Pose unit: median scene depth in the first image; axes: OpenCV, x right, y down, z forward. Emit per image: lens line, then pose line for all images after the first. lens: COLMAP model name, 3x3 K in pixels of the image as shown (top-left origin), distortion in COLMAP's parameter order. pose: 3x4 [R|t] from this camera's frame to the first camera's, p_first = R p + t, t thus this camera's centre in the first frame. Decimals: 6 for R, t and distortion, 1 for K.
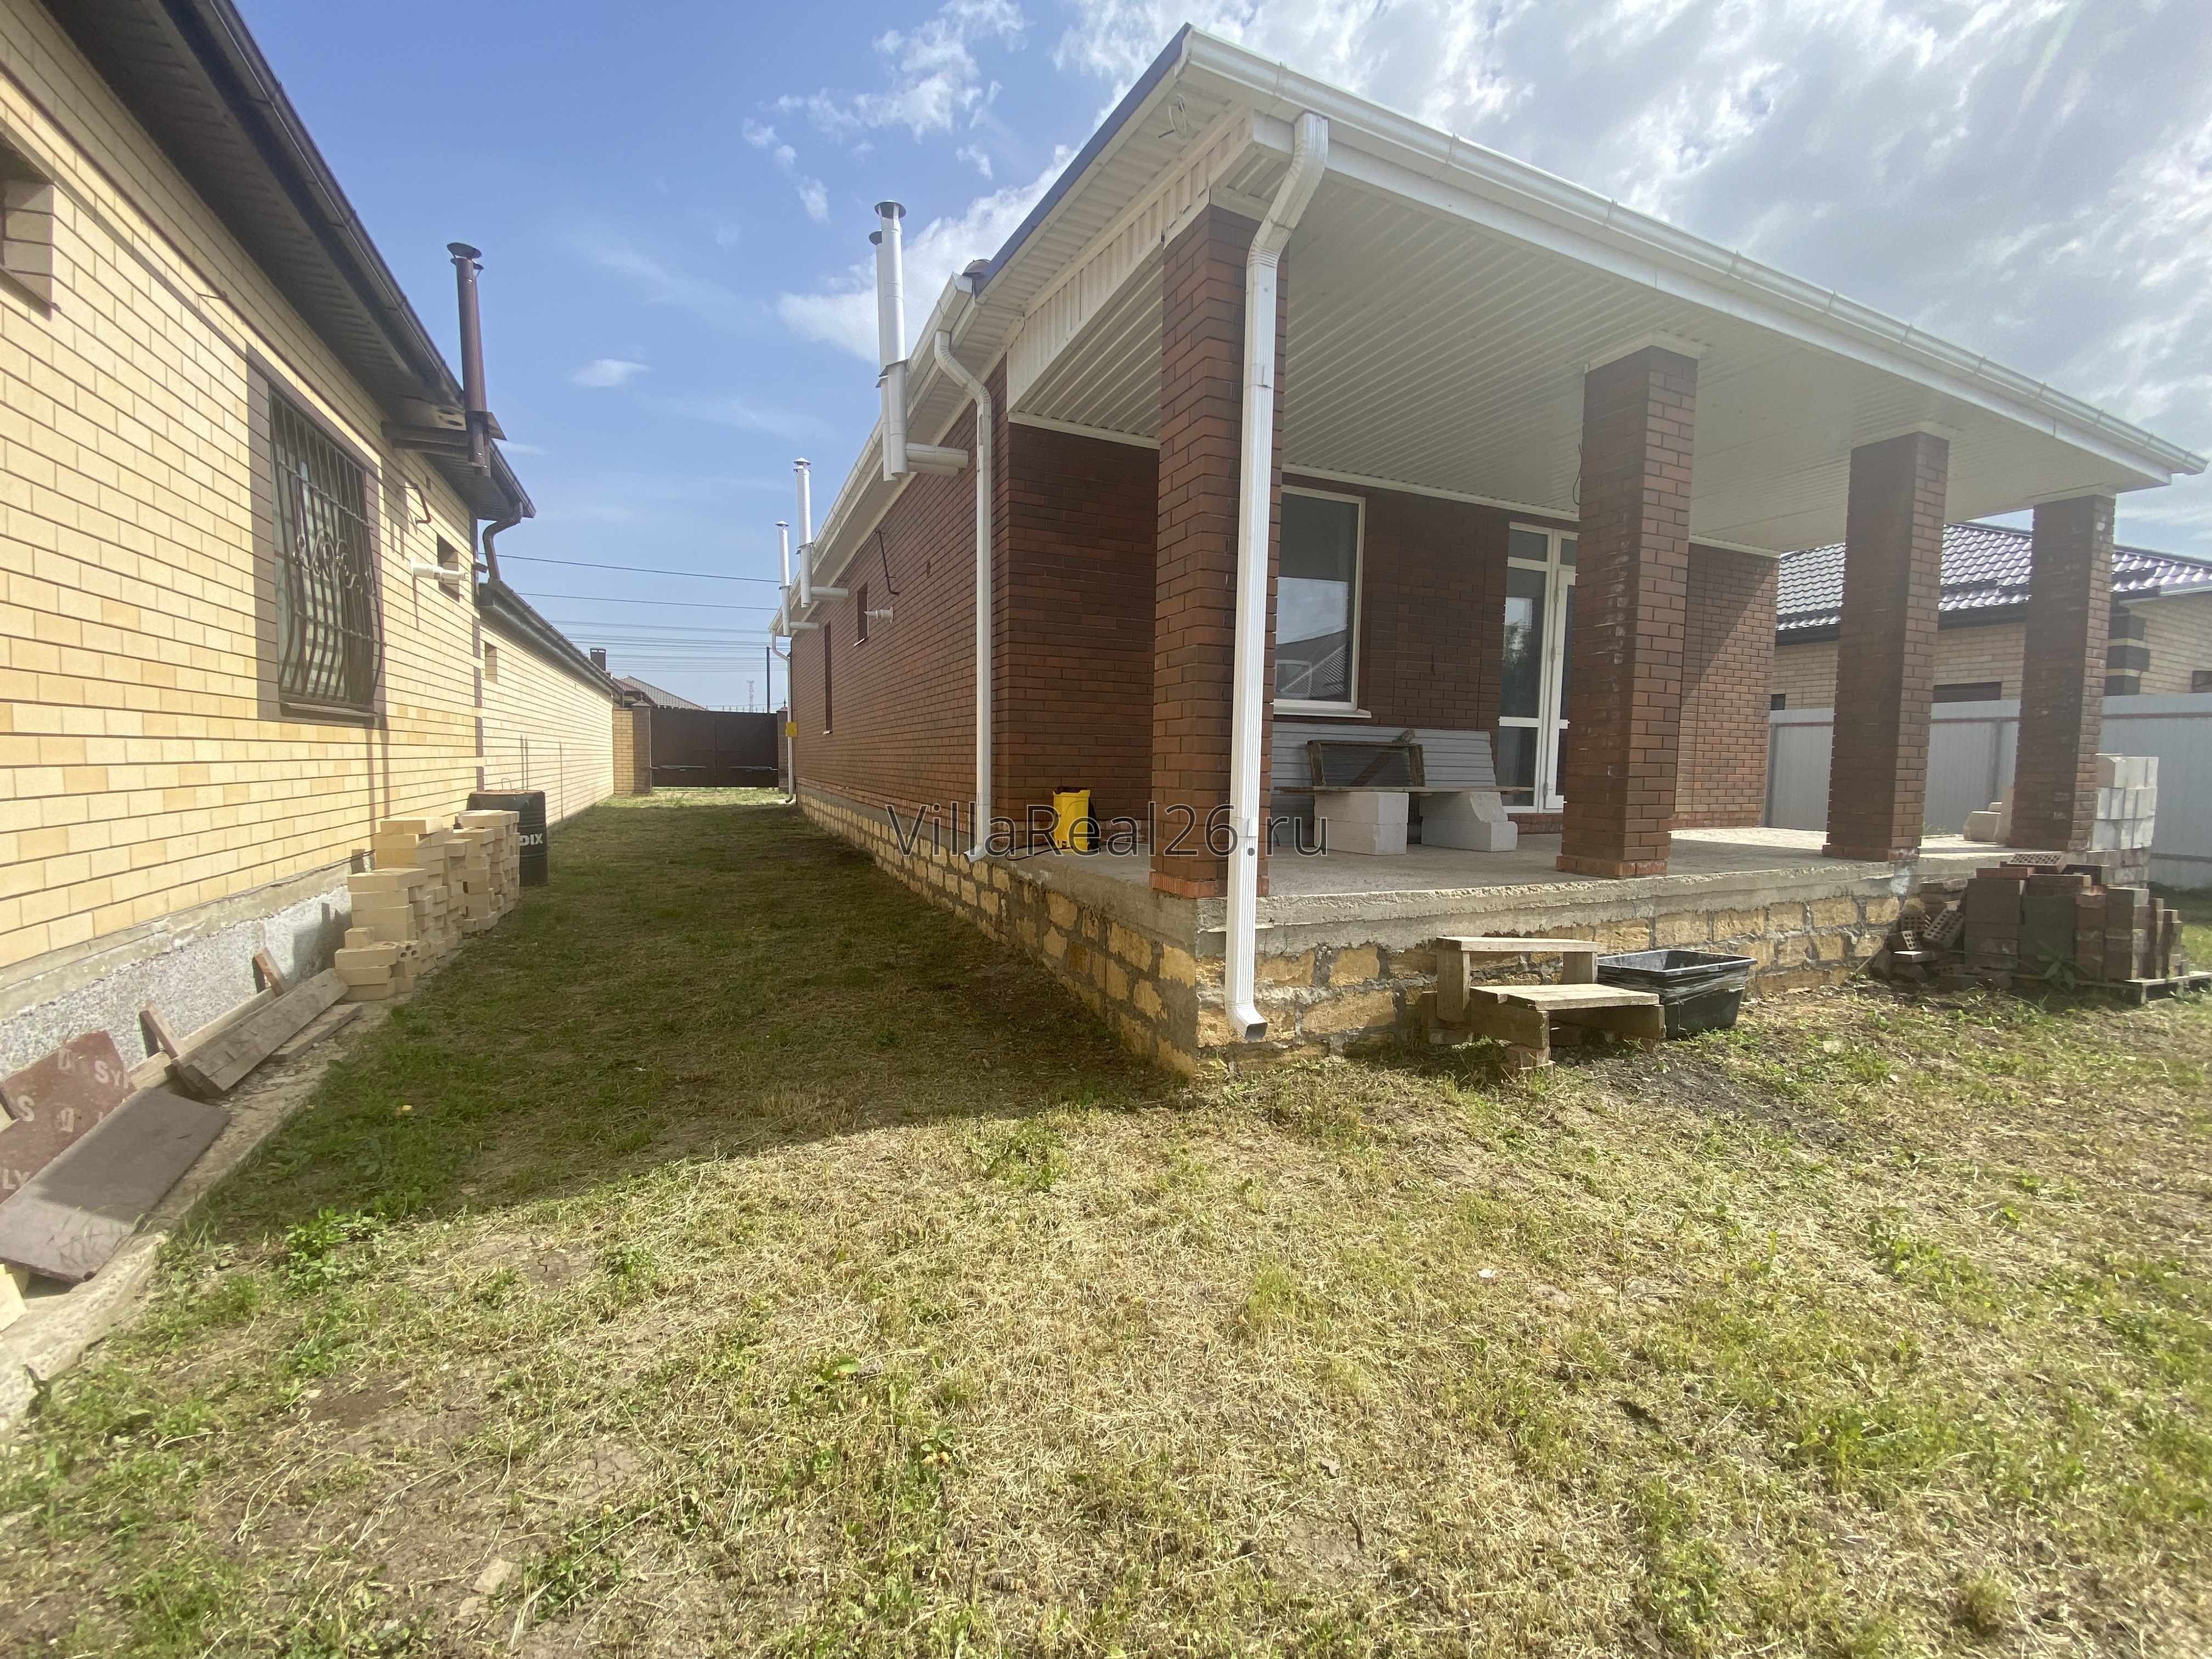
lens RADIAL K [[901.4, 0, 1105.4], [0, 901.4, 827.5], [0, 0, 1]] dist [0.002992, -0.003743]
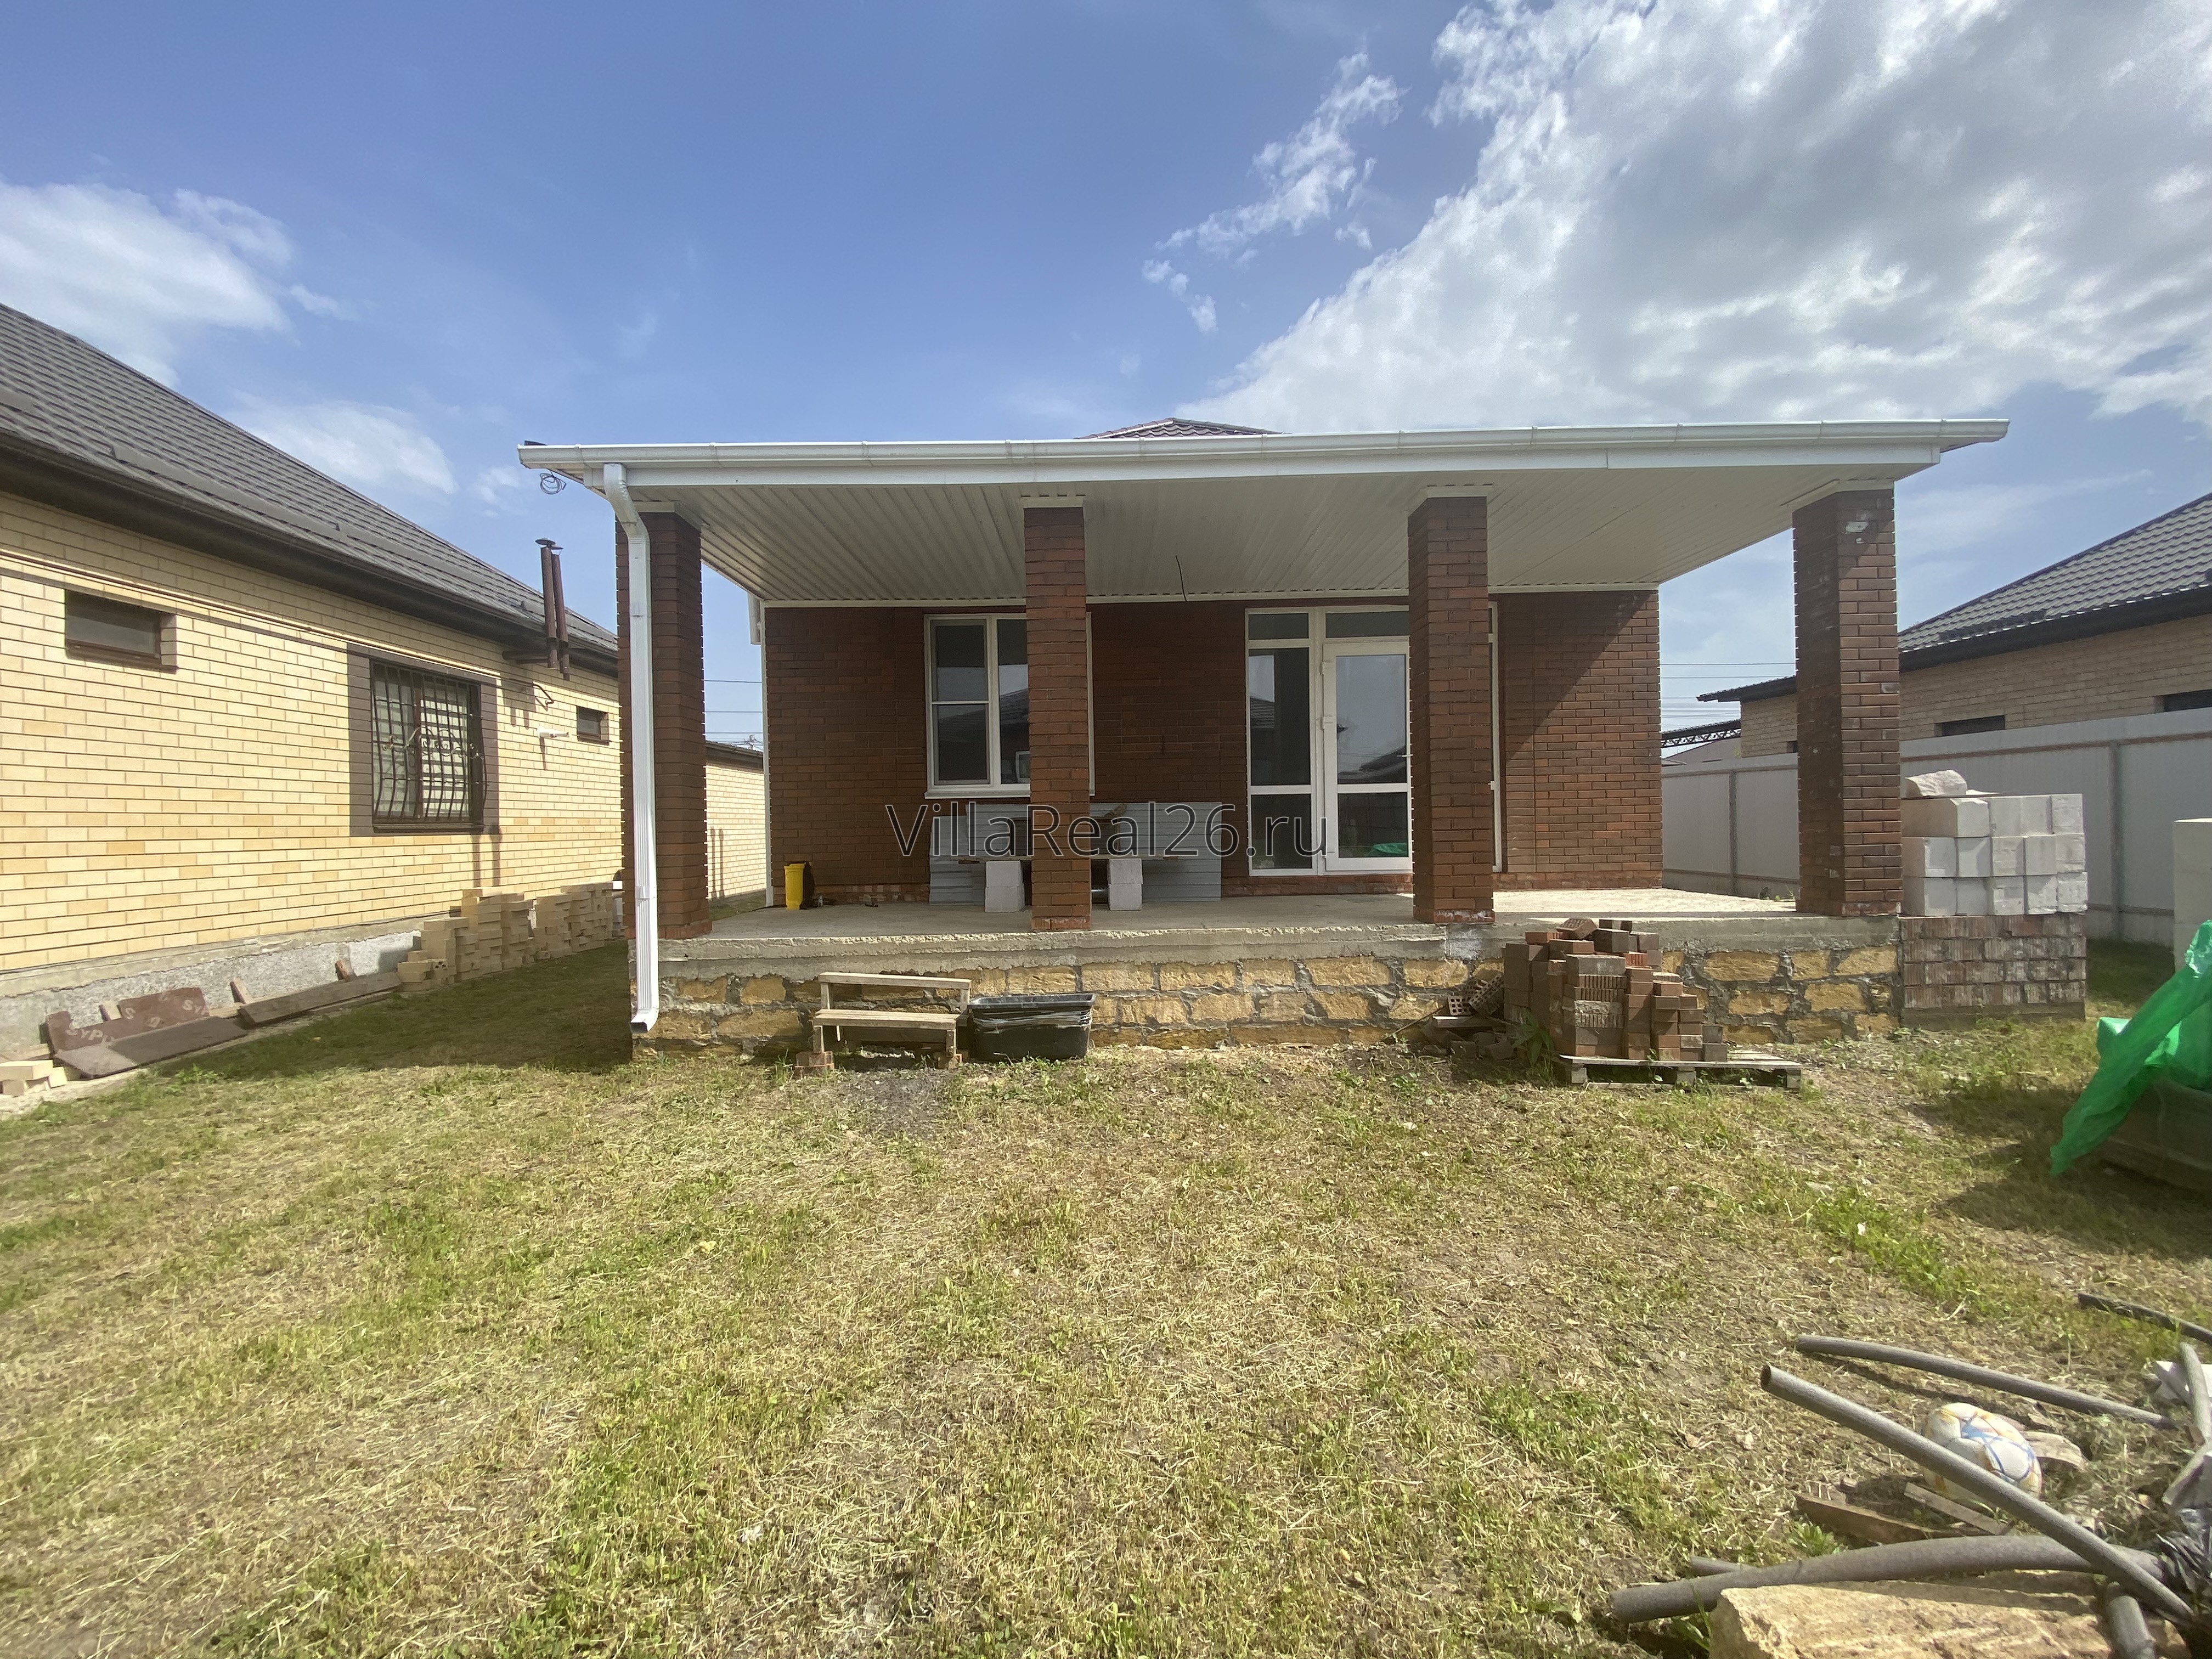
lens RADIAL K [[901.4, 0, 1110.0], [0, 901.4, 826.9], [0, 0, 1]] dist [0.002992, -0.003743]
pose [[0.912577, -0.032964, -0.407575, 1.172735], [0.003988, 0.997415, -0.071740, 0.002246], [0.408887, 0.063843, 0.910349, -0.064837]]
